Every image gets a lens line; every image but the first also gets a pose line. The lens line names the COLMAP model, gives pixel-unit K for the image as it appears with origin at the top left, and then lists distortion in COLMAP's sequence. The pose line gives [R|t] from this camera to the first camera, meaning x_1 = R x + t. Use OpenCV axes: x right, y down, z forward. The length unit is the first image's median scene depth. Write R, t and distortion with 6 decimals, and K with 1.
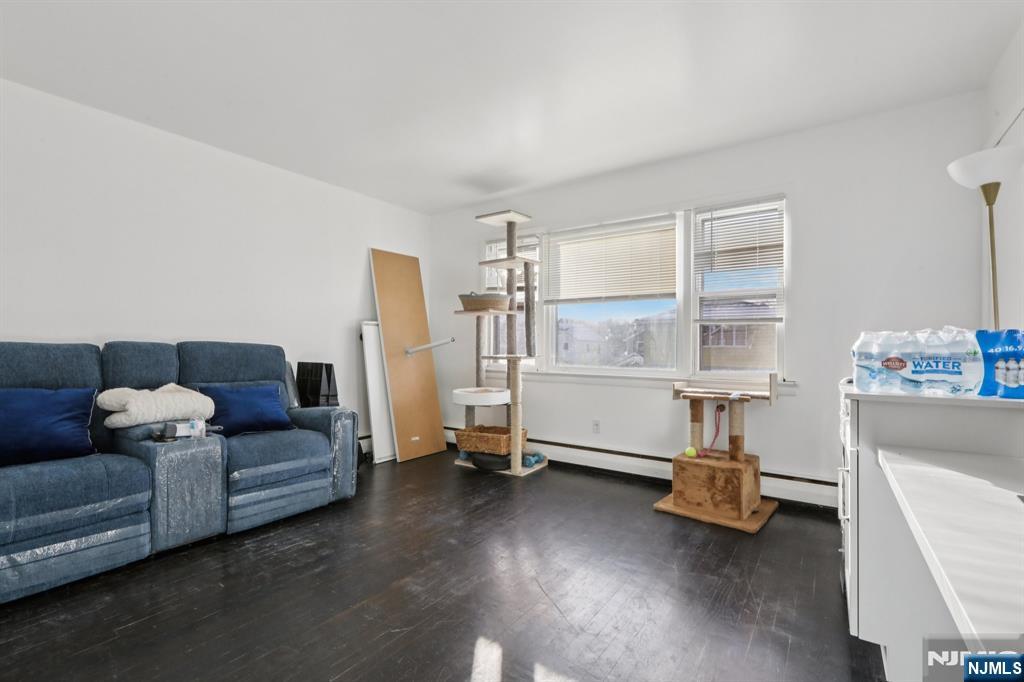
lens RADIAL K [[456.2, 0, 509.4], [0, 456.2, 344.7], [0, 0, 1]] dist [-0.002554, 0.002641]
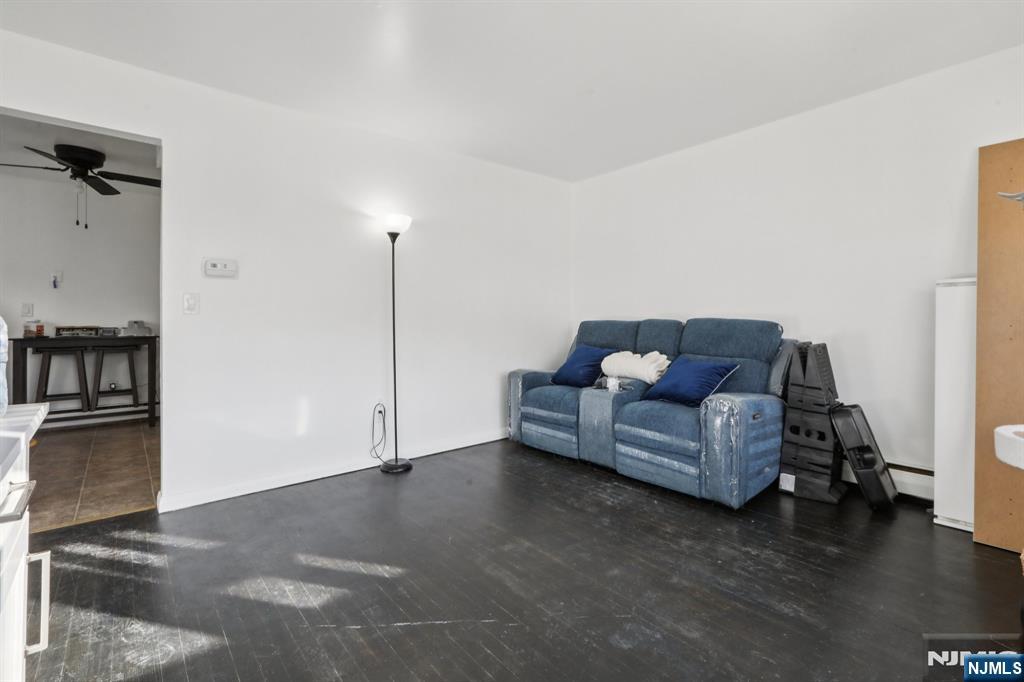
lens RADIAL K [[456.2, 0, 506.5], [0, 456.2, 331.3], [0, 0, 1]] dist [-0.002554, 0.002641]
pose [[-0.245298, 0.007250, -0.969421, 0.647324], [-0.002843, 0.999962, 0.008198, 0.022150], [0.969443, 0.004767, -0.245268, 0.997858]]
